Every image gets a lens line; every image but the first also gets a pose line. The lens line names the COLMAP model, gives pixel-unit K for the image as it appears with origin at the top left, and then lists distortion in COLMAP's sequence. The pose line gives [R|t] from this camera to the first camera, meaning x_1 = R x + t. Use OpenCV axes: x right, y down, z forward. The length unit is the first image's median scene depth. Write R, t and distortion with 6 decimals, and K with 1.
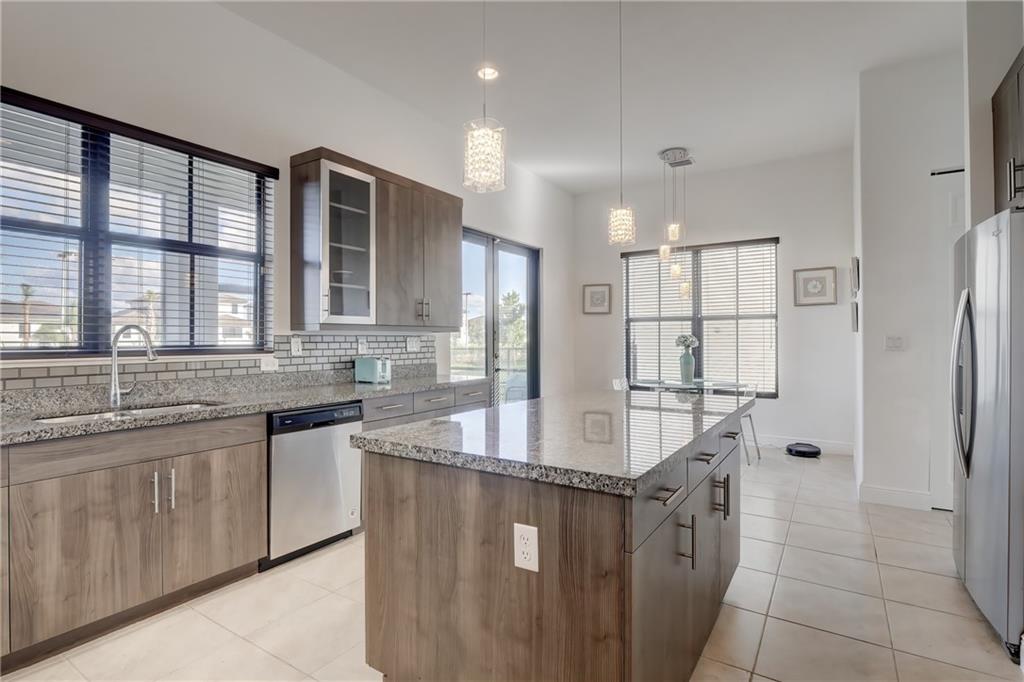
lens RADIAL K [[500.8, 0, 516.2], [0, 500.8, 337.9], [0, 0, 1]] dist [-0.015455, 0.000092]
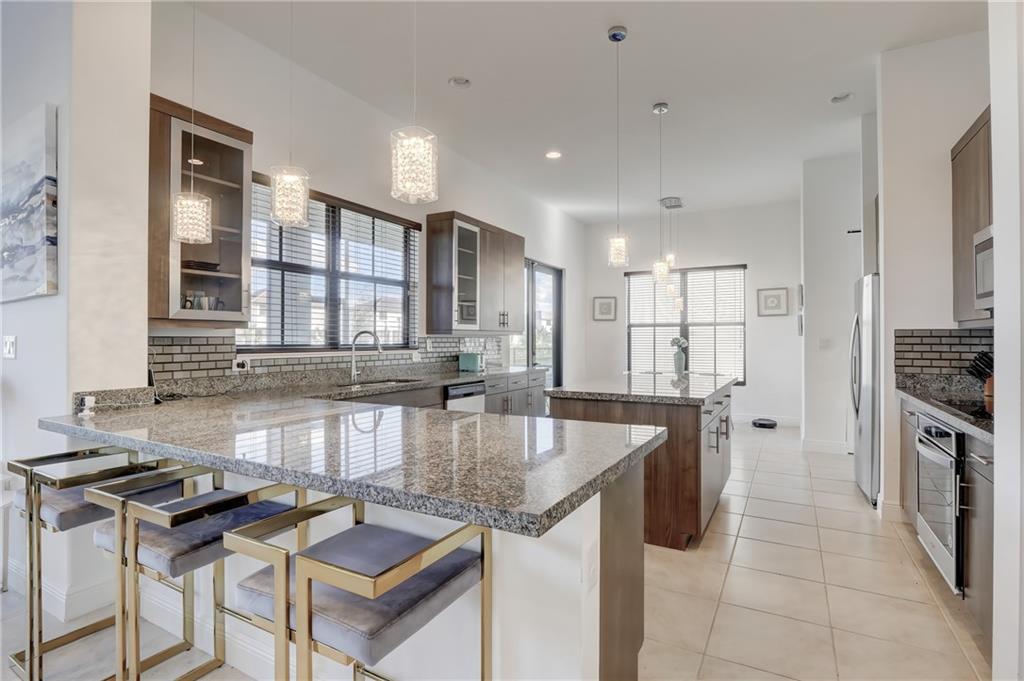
lens RADIAL K [[500.8, 0, 512.7], [0, 500.8, 339.6], [0, 0, 1]] dist [-0.015455, 0.000092]
pose [[0.997981, 0.002012, 0.063474, -0.260470], [-0.002010, 0.999998, -0.000092, 0.000434], [-0.063474, -0.000036, 0.997983, -0.419437]]
